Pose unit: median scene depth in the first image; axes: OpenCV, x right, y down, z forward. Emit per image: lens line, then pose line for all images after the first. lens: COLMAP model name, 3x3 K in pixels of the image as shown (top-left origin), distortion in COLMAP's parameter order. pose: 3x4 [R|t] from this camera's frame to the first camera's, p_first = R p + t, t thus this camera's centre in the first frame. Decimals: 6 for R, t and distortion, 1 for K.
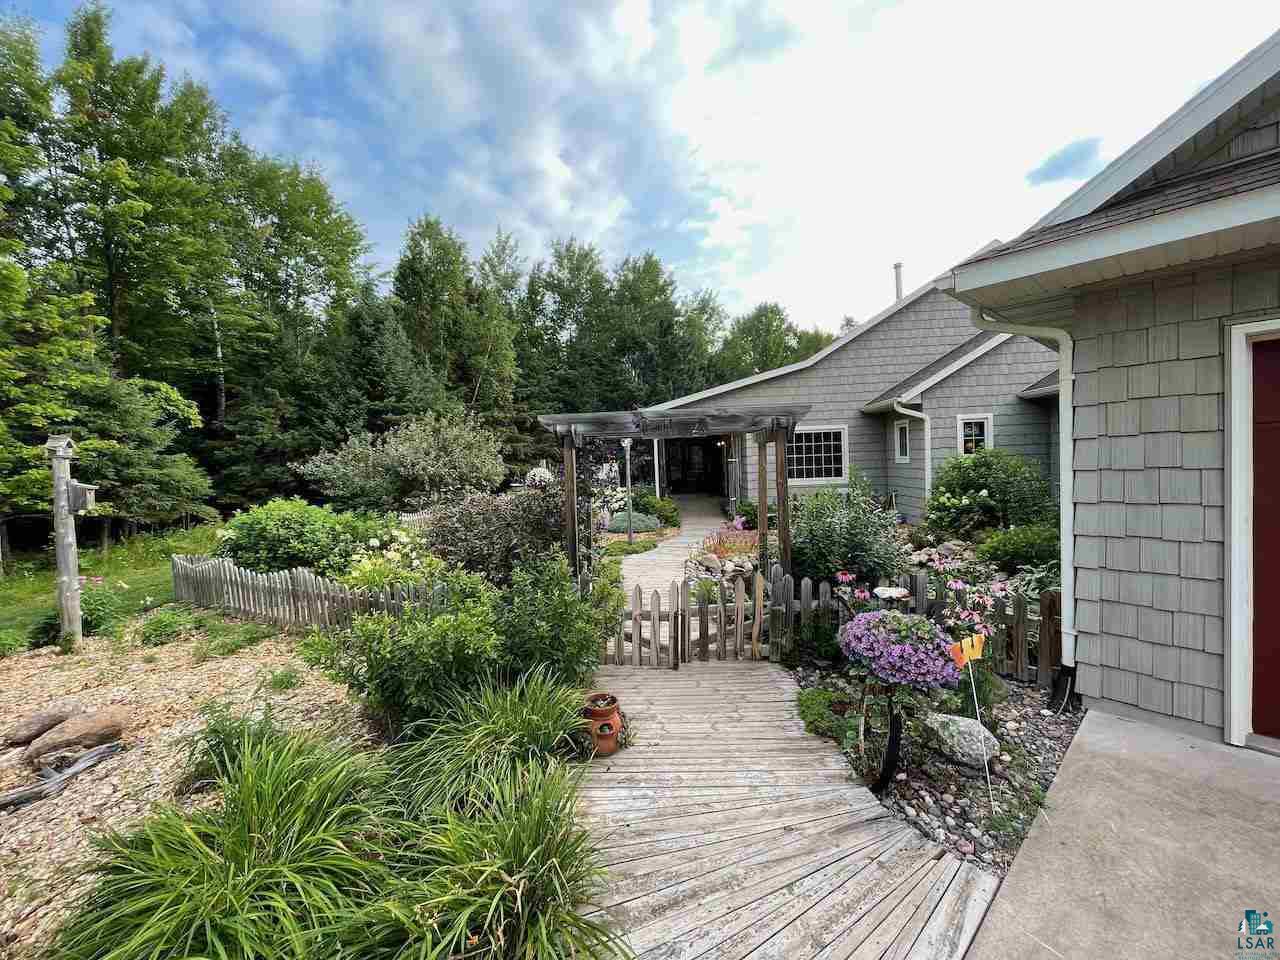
lens RADIAL K [[521.5, 0, 638.2], [0, 521.5, 477.9], [0, 0, 1]] dist [-0.005666, 0.000578]
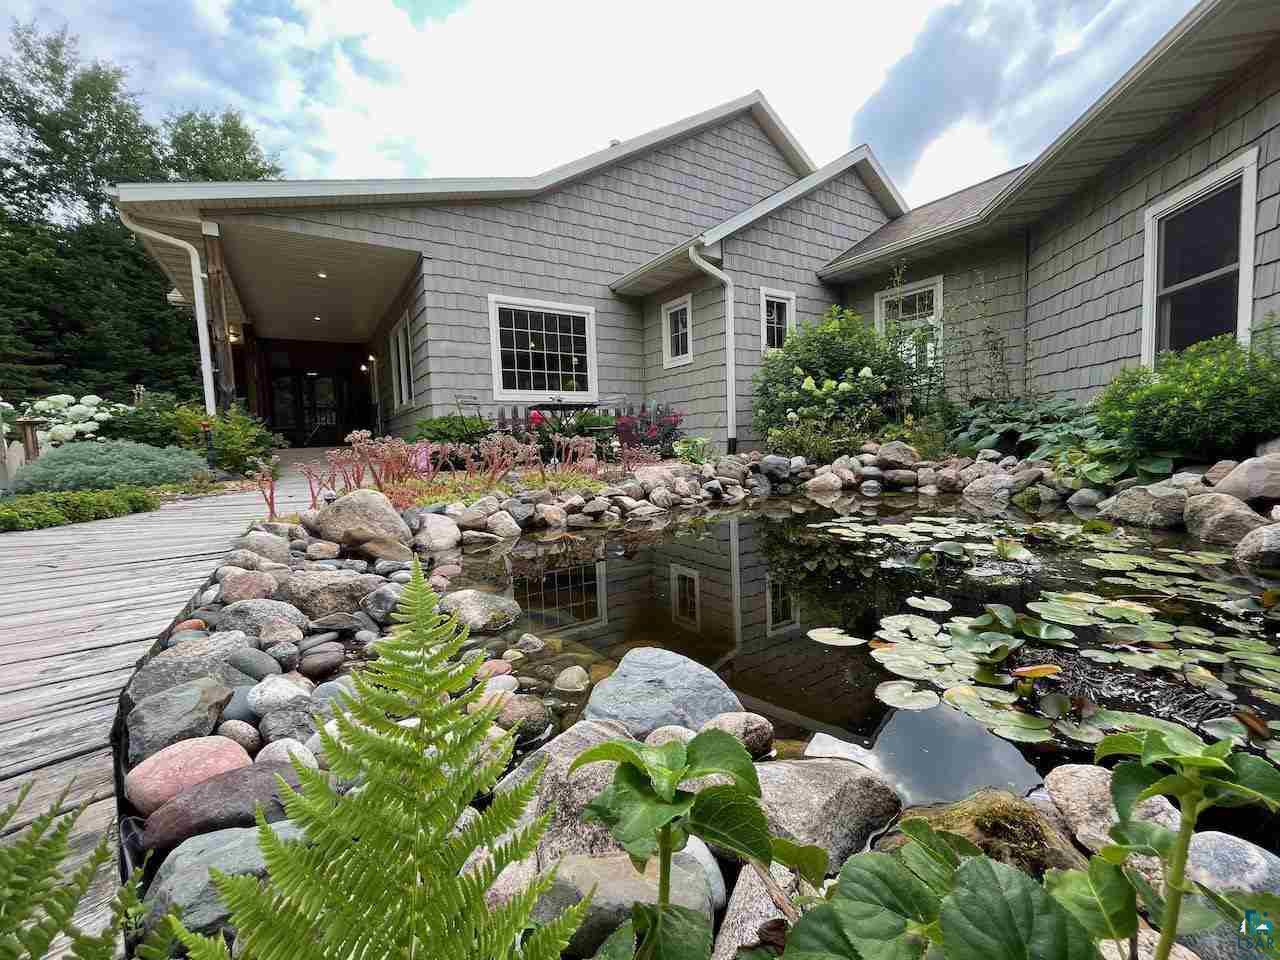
lens RADIAL K [[521.5, 0, 638.2], [0, 521.5, 477.9], [0, 0, 1]] dist [-0.005666, 0.000578]
pose [[0.799627, -0.035436, 0.599451, 0.066547], [0.027438, 0.999371, 0.022477, 0.096543], [-0.599870, -0.001525, 0.800096, 0.502718]]
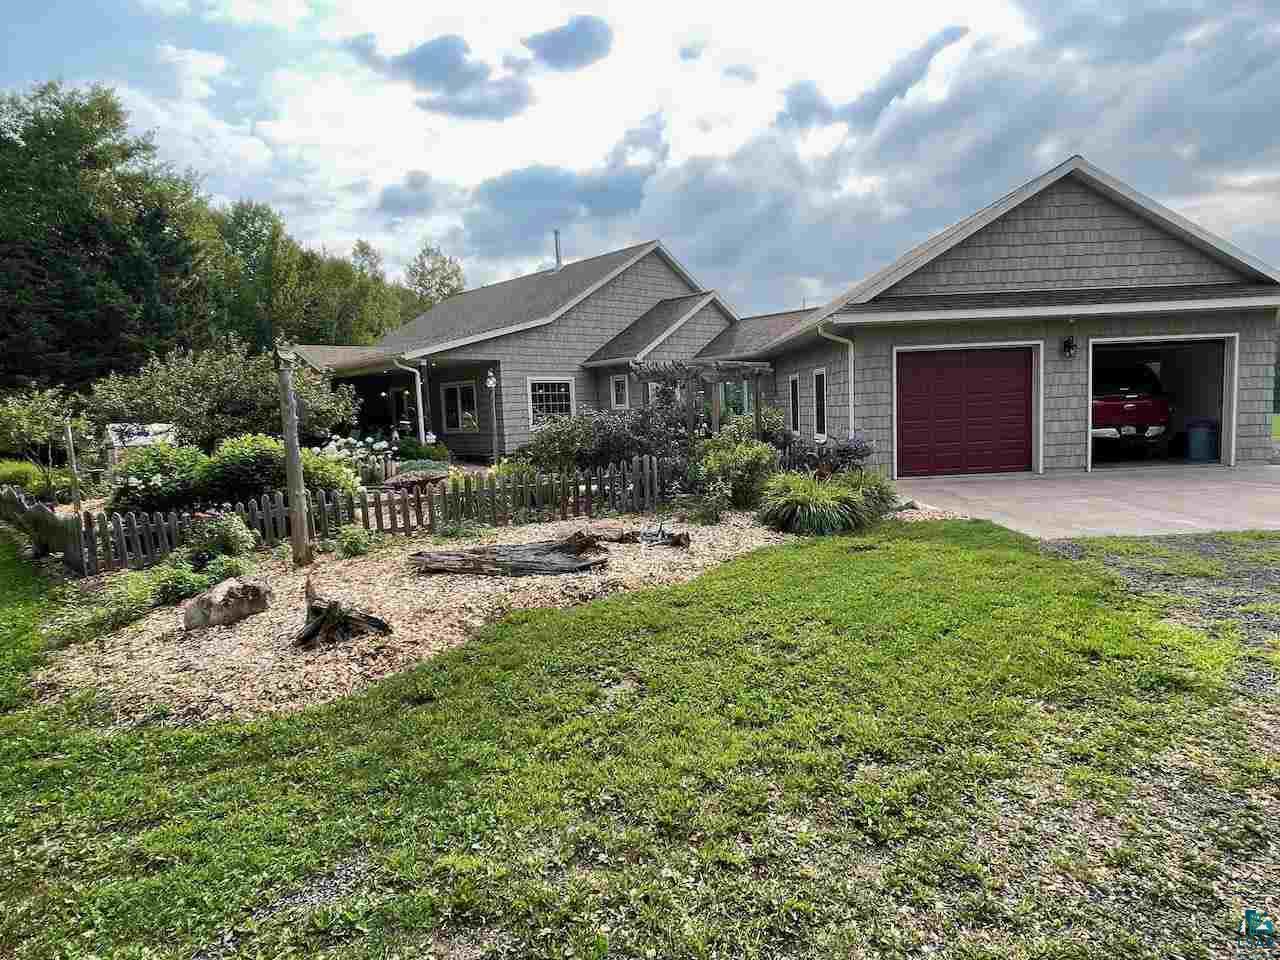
lens RADIAL K [[753.2, 0, 640.0], [0, 753.2, 480.0], [0, 0, 1]] dist [0.001624, 0.000210]
pose [[0.655844, -0.061902, 0.752354, -0.816040], [0.043482, 0.998075, 0.044215, 0.060437], [-0.753643, 0.003716, 0.657273, -0.209449]]
